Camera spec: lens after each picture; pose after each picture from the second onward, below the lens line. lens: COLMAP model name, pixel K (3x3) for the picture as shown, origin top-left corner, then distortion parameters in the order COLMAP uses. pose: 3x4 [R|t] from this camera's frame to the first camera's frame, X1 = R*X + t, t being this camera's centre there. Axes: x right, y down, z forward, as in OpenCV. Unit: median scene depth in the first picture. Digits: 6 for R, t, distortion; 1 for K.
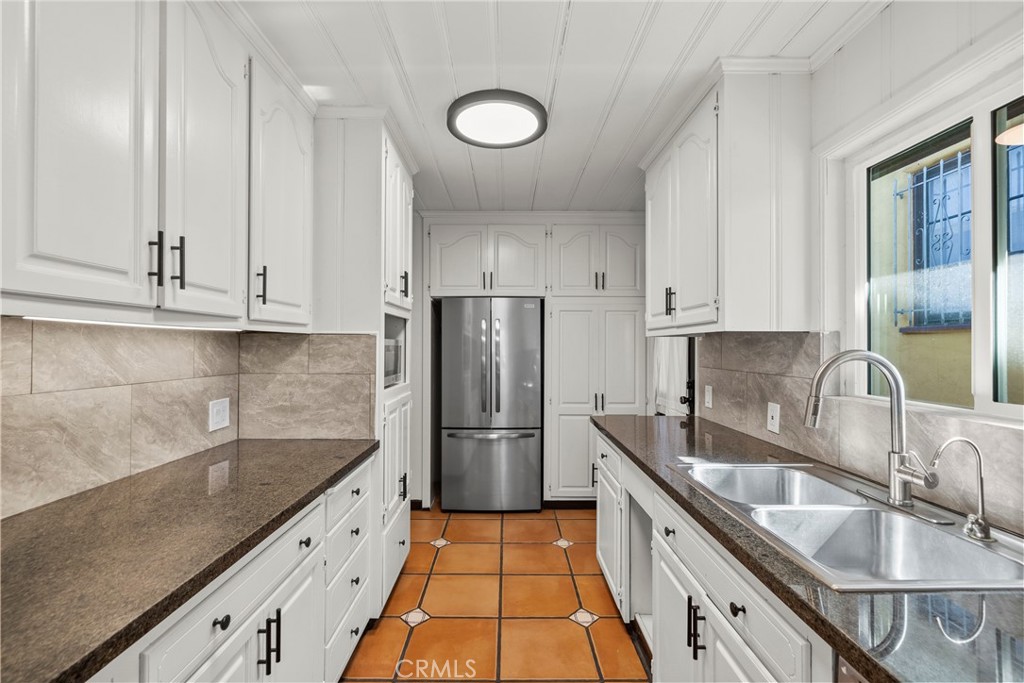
lens RADIAL K [[444.8, 0, 505.9], [0, 444.8, 340.7], [0, 0, 1]] dist [-0.000897, 0.000110]
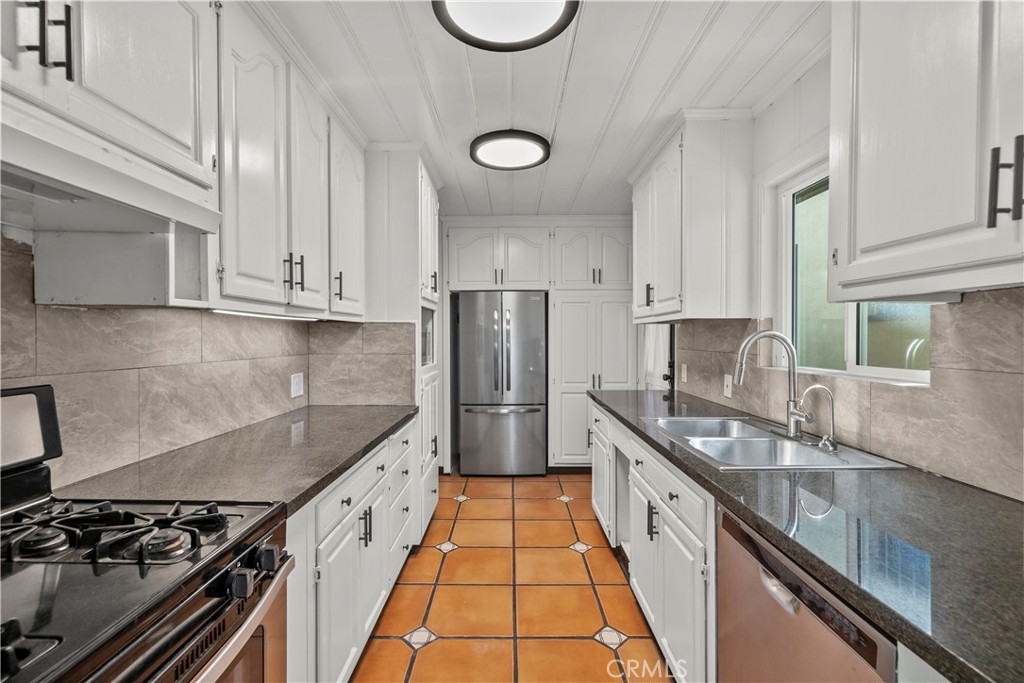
lens RADIAL K [[444.8, 0, 505.9], [0, 444.8, 340.7], [0, 0, 1]] dist [-0.000897, 0.000110]
pose [[0.999943, -0.005227, -0.009271, -0.022443], [0.005420, 0.999767, 0.020880, 0.011711], [0.009160, -0.020930, 0.999739, -0.262609]]
